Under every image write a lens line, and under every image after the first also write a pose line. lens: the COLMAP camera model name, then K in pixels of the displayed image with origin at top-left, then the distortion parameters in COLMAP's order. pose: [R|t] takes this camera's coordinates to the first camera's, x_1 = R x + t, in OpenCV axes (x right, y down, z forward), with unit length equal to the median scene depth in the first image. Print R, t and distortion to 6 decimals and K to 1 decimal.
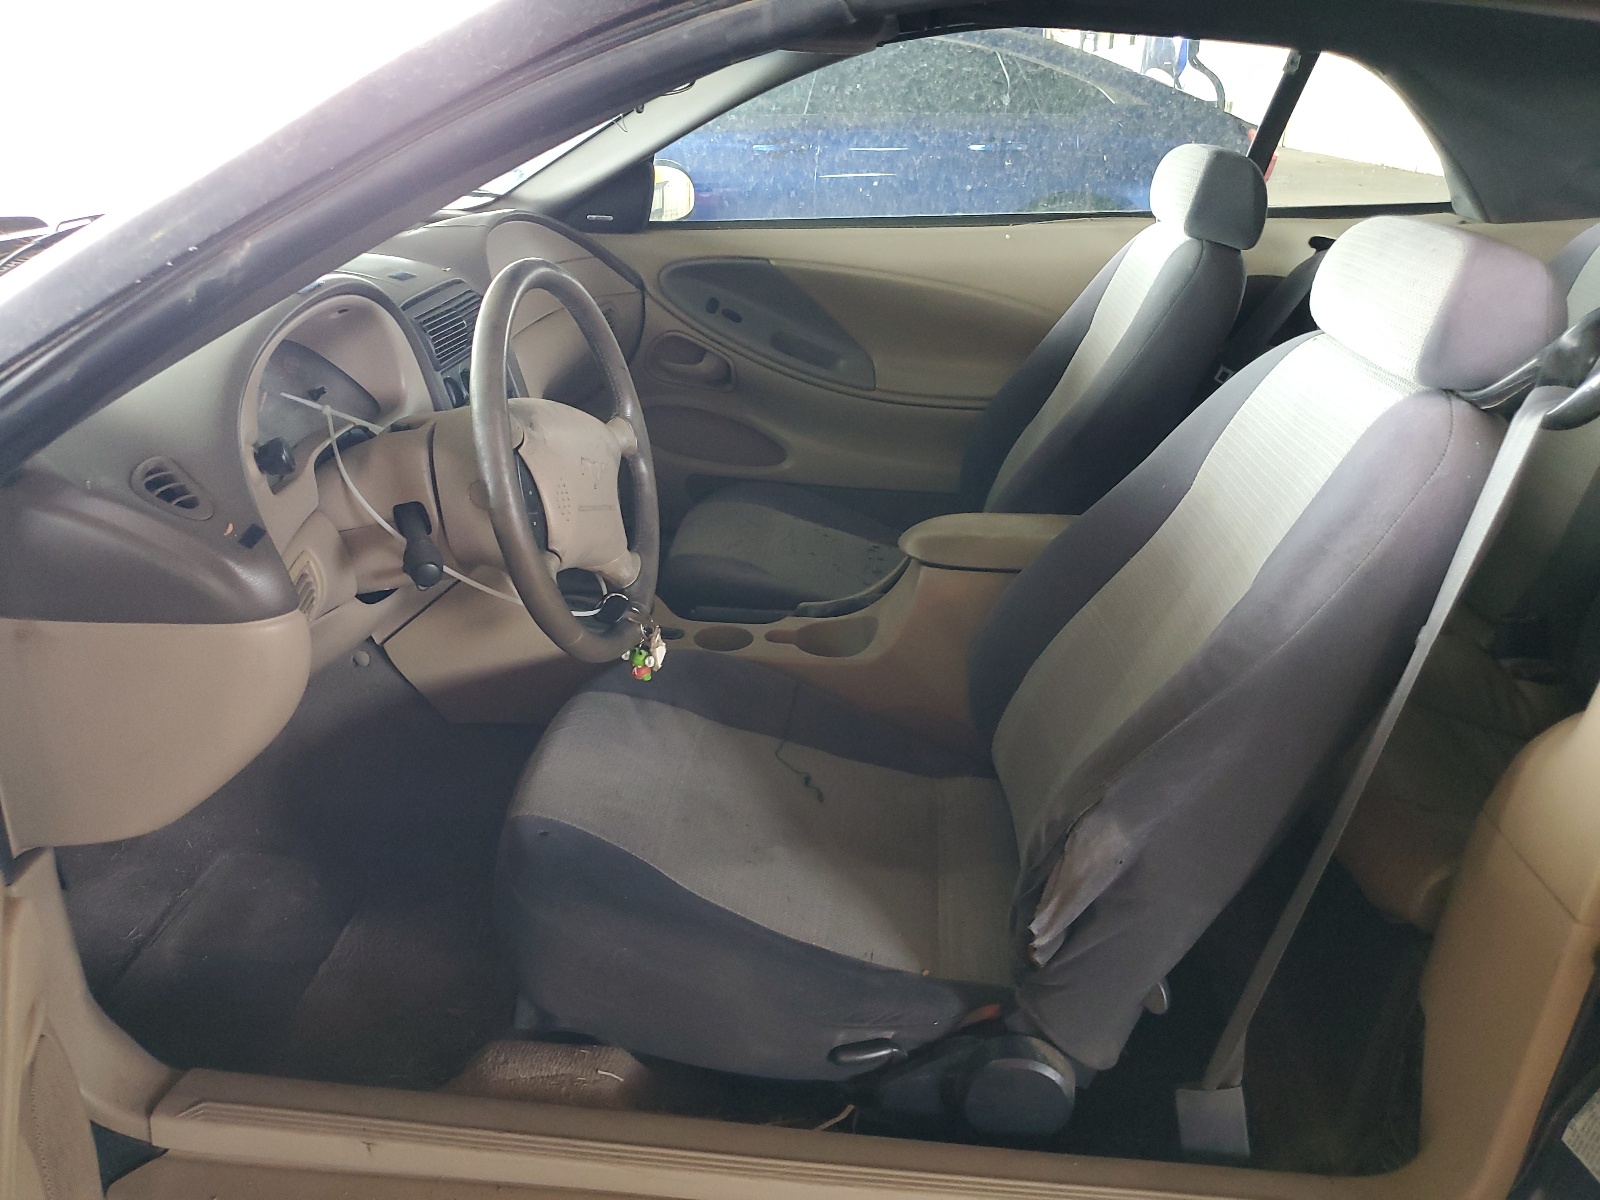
lens RADIAL K [[1210.9, 0, 802.8], [0, 1210.9, 605.2], [0, 0, 1]] dist [-0.003089, -0.000964]
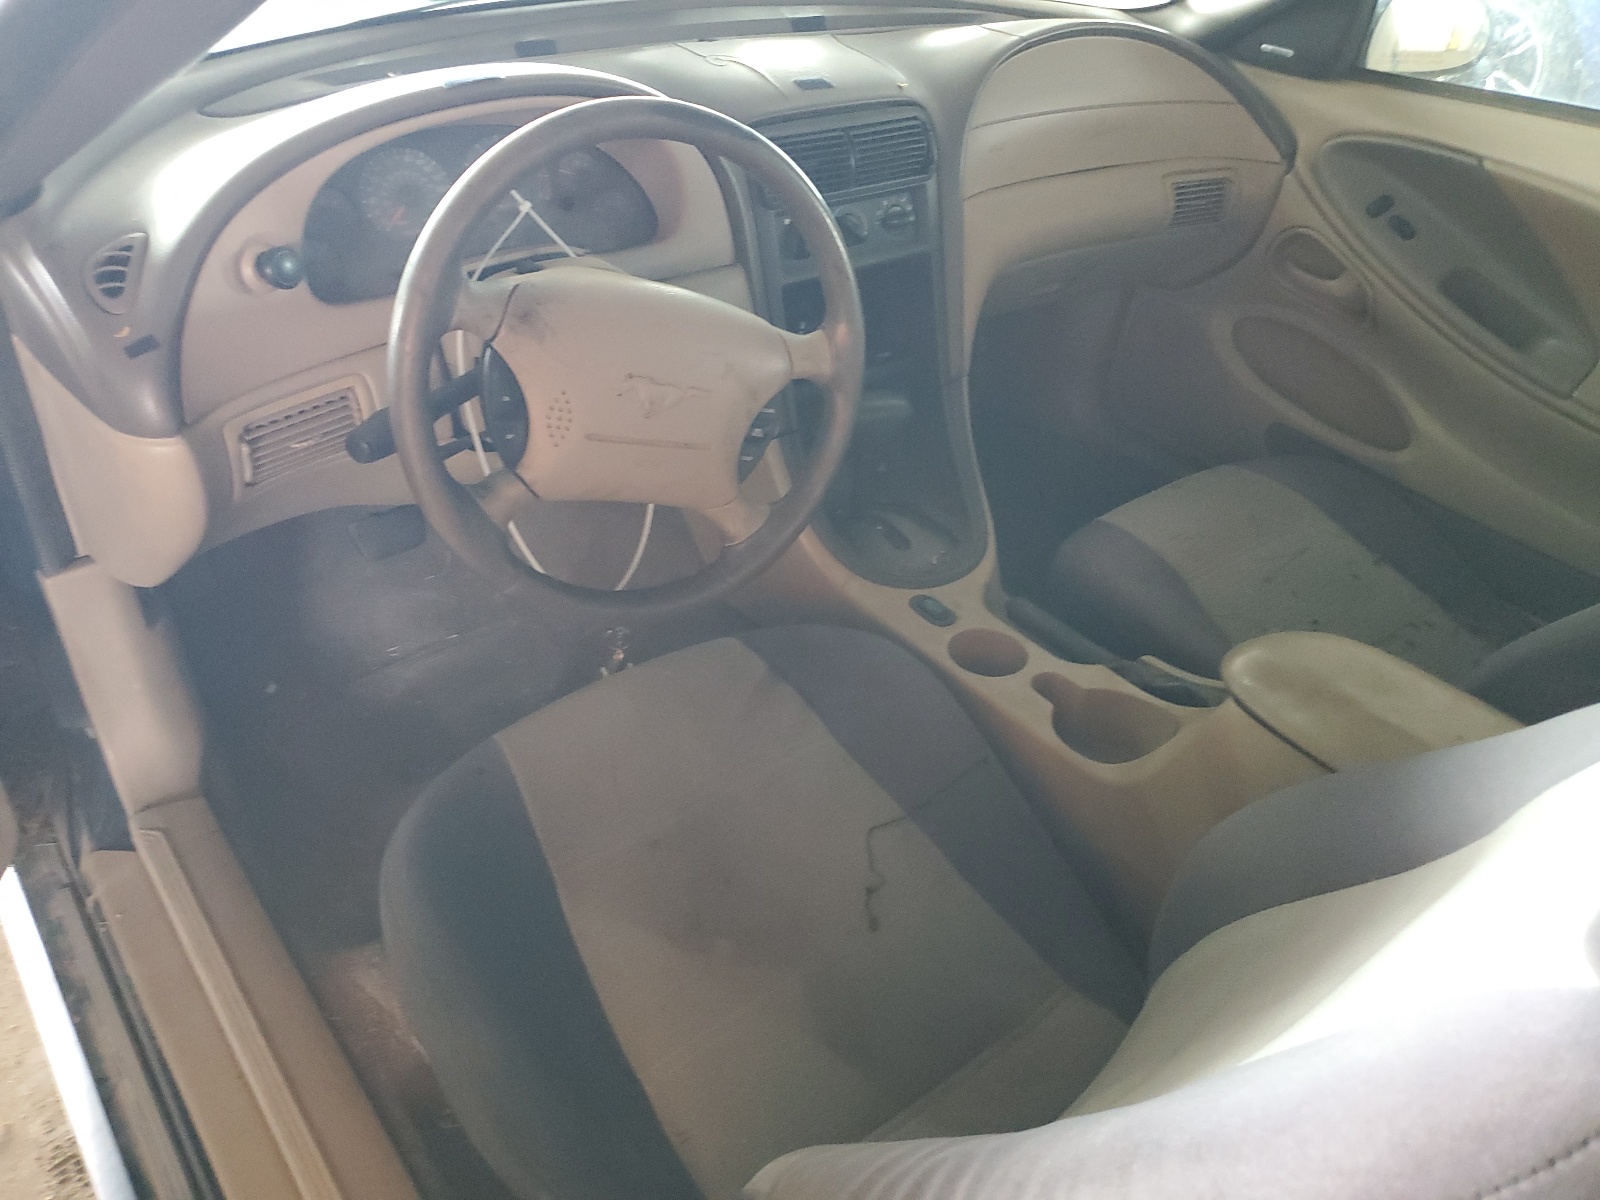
lens RADIAL K [[1210.9, 0, 800.1], [0, 1210.9, 590.9], [0, 0, 1]] dist [-0.003089, -0.000964]
pose [[0.684119, 0.431040, -0.588375, 0.204968], [-0.336412, 0.902234, 0.269816, -0.124816], [0.647153, 0.013351, 0.762243, 0.258921]]
